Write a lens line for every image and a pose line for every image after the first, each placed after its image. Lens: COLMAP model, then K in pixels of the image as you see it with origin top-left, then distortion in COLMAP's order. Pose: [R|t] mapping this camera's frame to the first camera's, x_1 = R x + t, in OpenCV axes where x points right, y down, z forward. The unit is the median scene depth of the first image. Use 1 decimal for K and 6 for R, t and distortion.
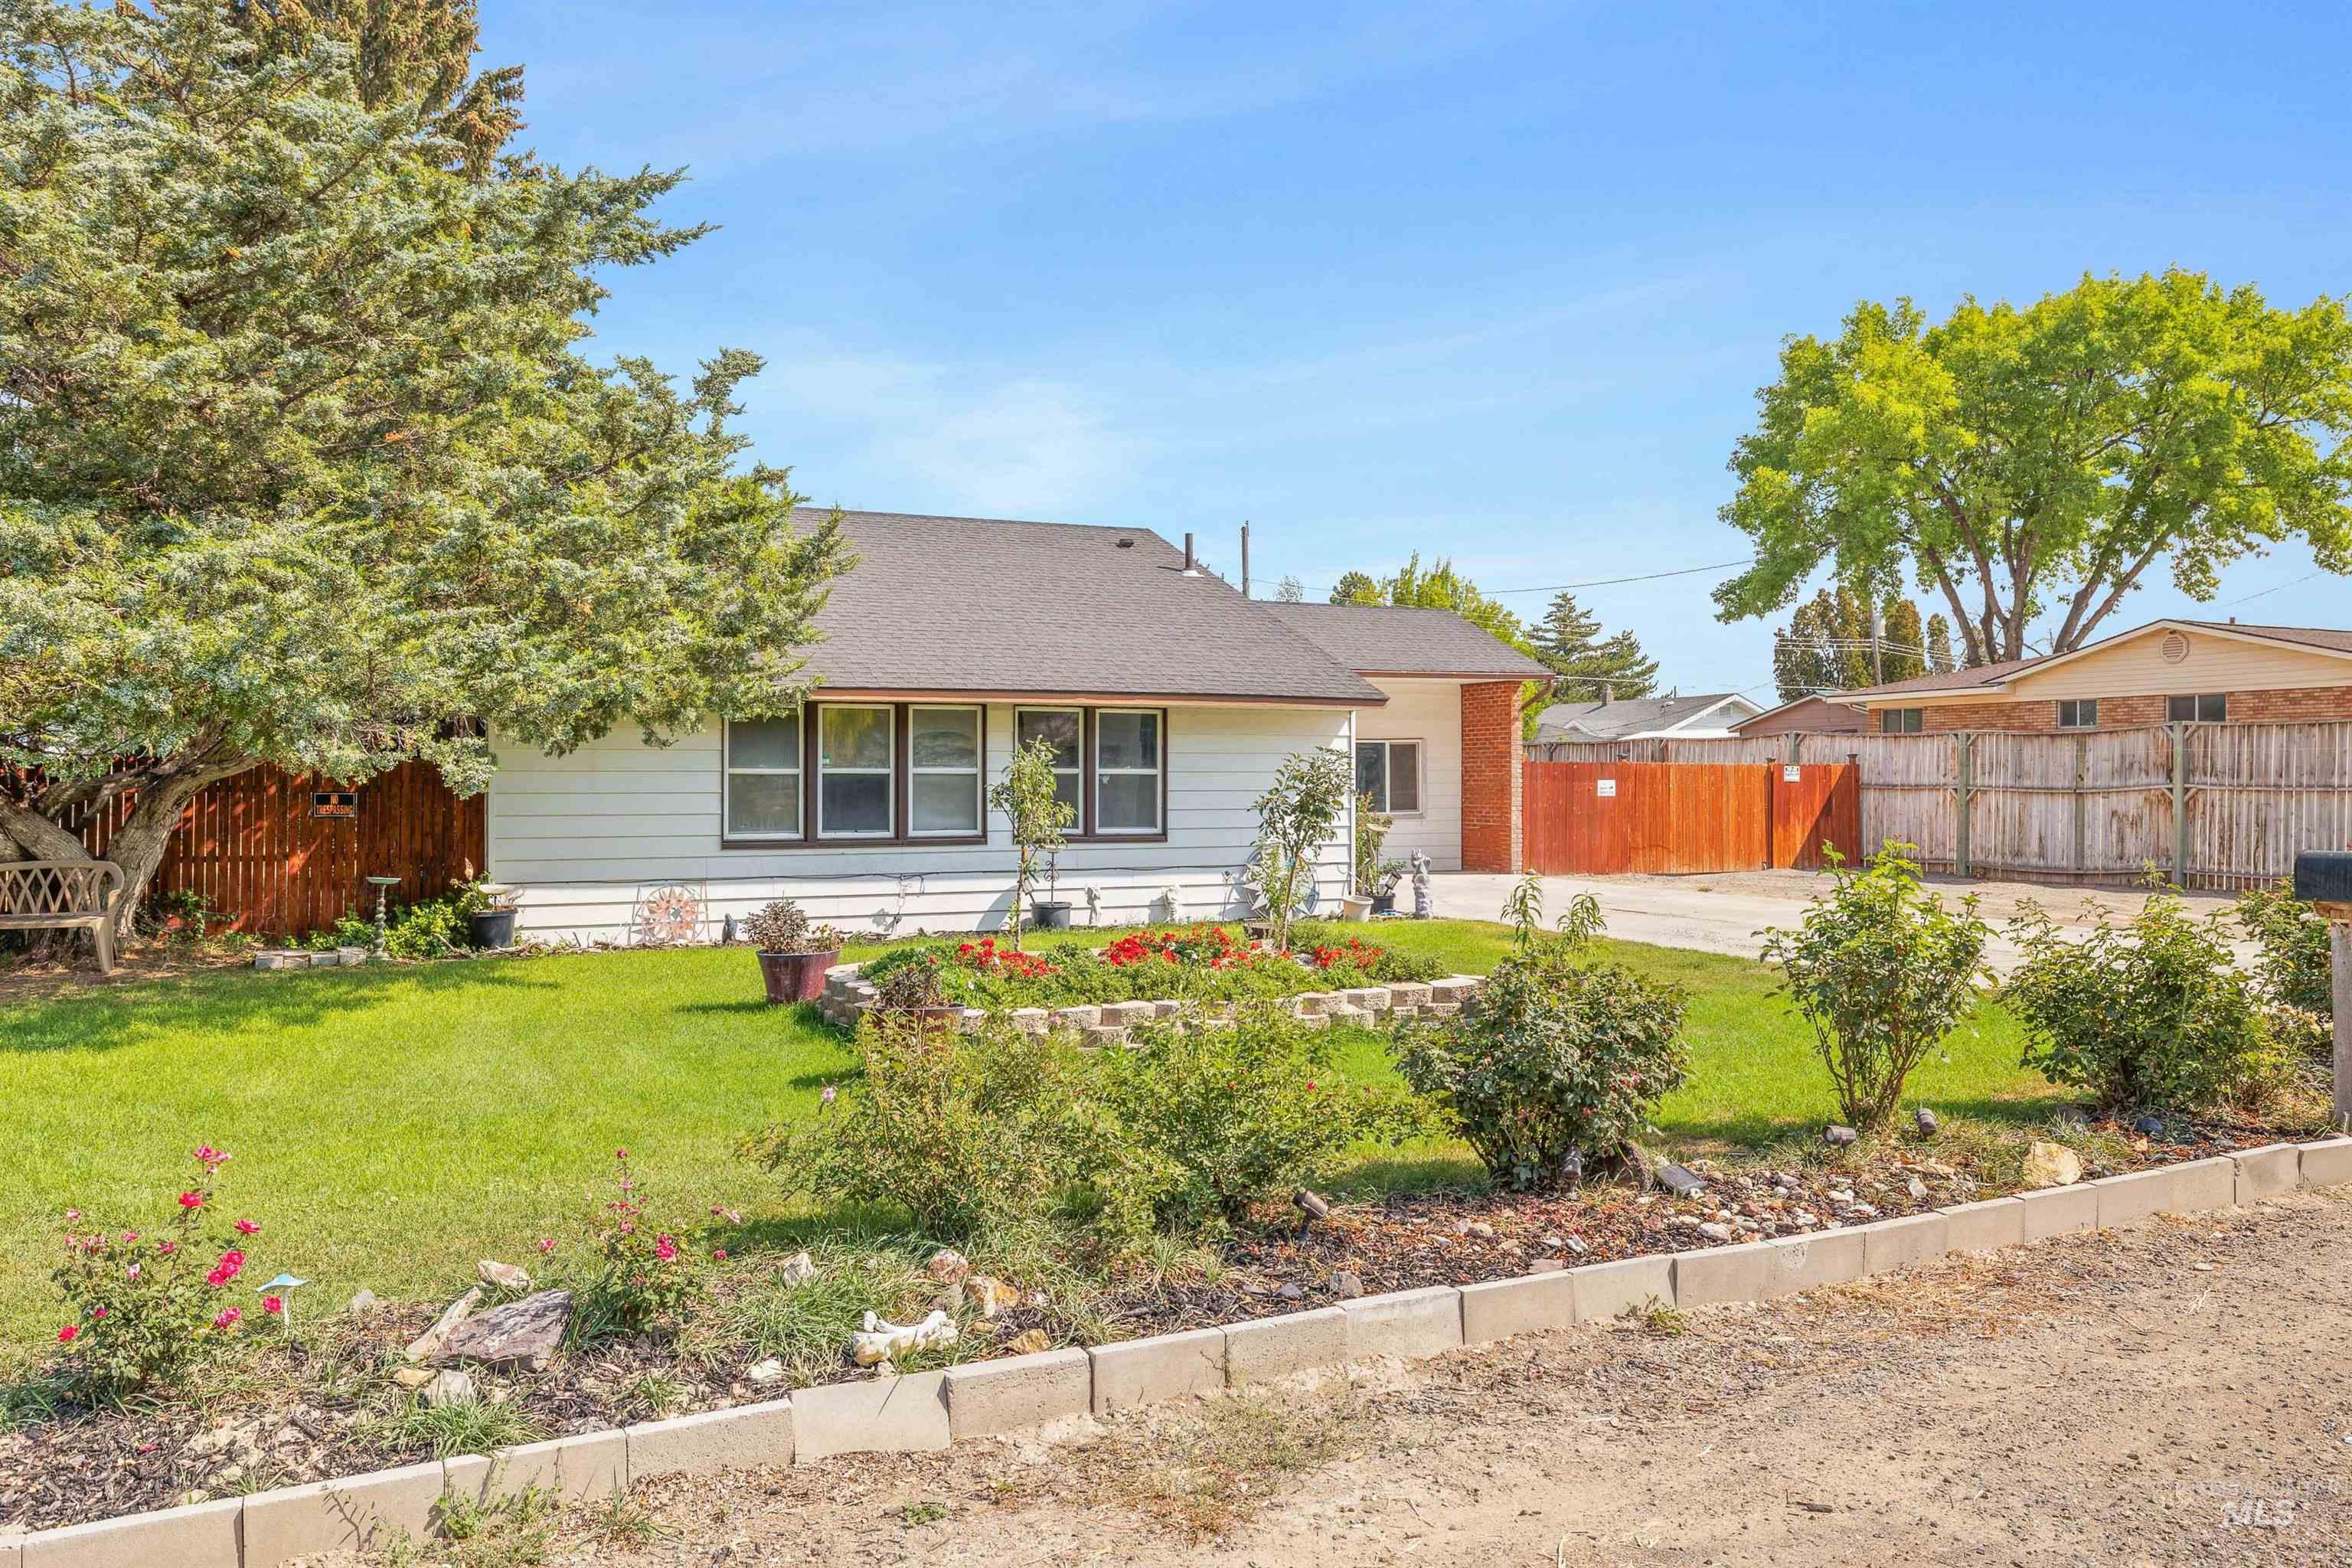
lens RADIAL K [[1686.3, 0, 1175.8], [0, 1686.3, 785.2], [0, 0, 1]] dist [0.000010, 0.000001]
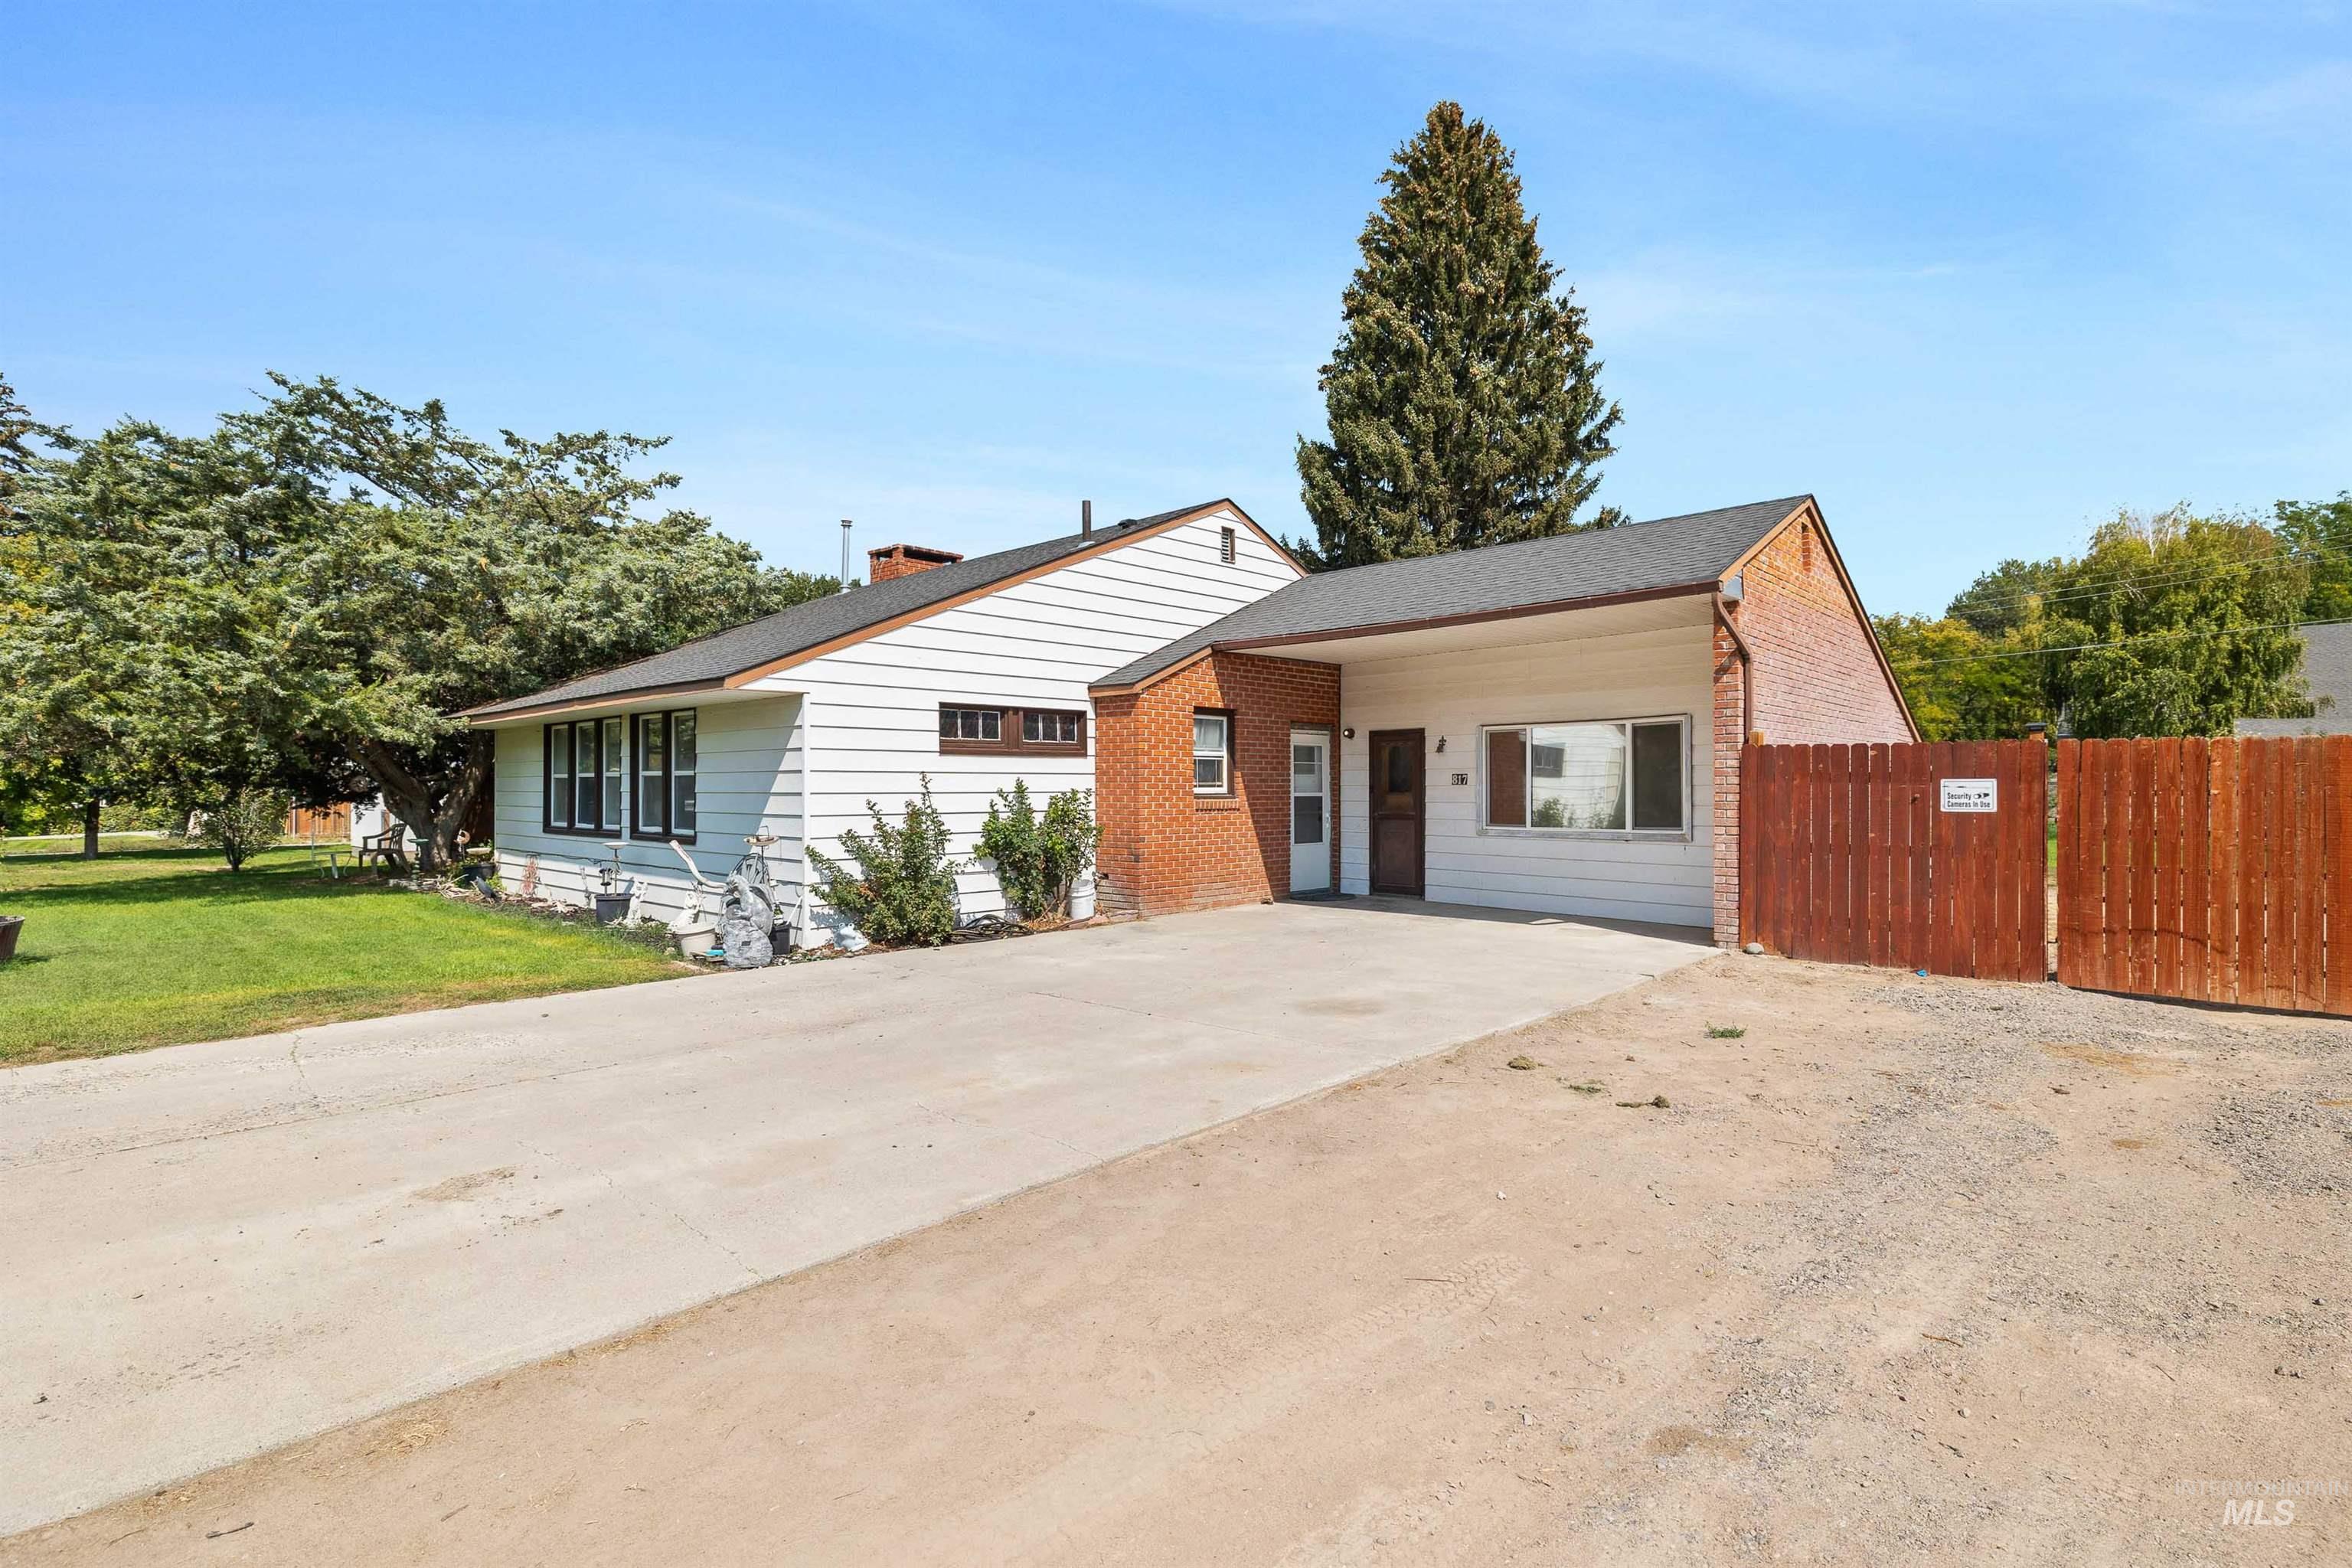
lens RADIAL K [[1165.5, 0, 1175.1], [0, 1165.5, 784.5], [0, 0, 1]] dist [-0.001436, -0.000544]
pose [[0.347813, -0.002154, -0.937562, 0.486372], [-0.001624, 0.999994, -0.002900, -0.000080], [0.937563, 0.002532, 0.347807, 0.672873]]
